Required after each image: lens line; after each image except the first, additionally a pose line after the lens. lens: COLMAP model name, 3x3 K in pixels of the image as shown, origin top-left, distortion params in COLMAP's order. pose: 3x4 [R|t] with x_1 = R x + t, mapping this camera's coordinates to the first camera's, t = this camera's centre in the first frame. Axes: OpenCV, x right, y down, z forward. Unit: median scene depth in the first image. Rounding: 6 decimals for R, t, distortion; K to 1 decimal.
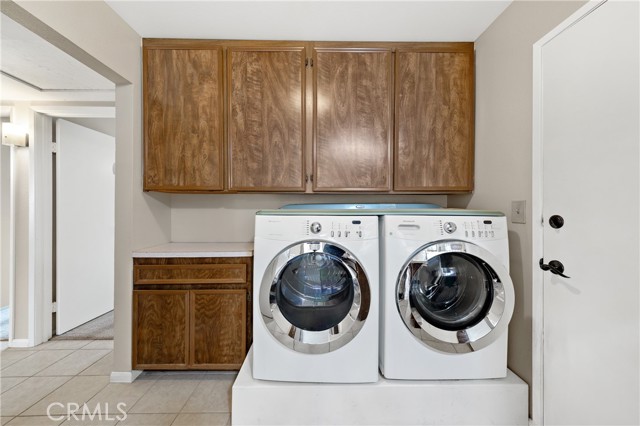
lens RADIAL K [[224.3, 0, 318.3], [0, 224.3, 212.3], [0, 0, 1]] dist [0.002381, 0.000022]
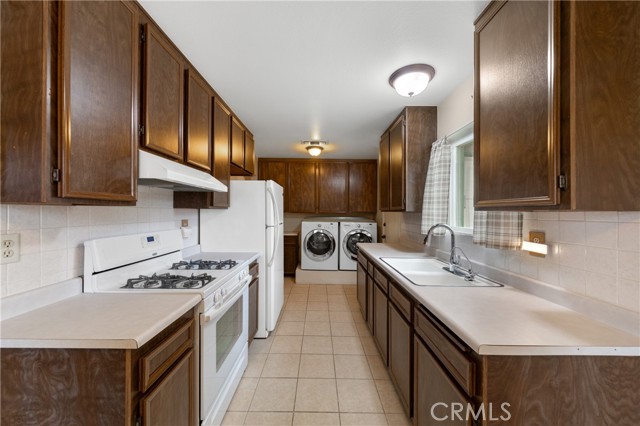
lens RADIAL K [[224.3, 0, 320.0], [0, 224.3, 213.6], [0, 0, 1]] dist [0.002381, 0.000022]
pose [[0.999583, 0.003401, -0.028679, 0.074390], [-0.003475, 0.999991, -0.002552, -0.080174], [0.028670, 0.002651, 0.999585, -1.840188]]
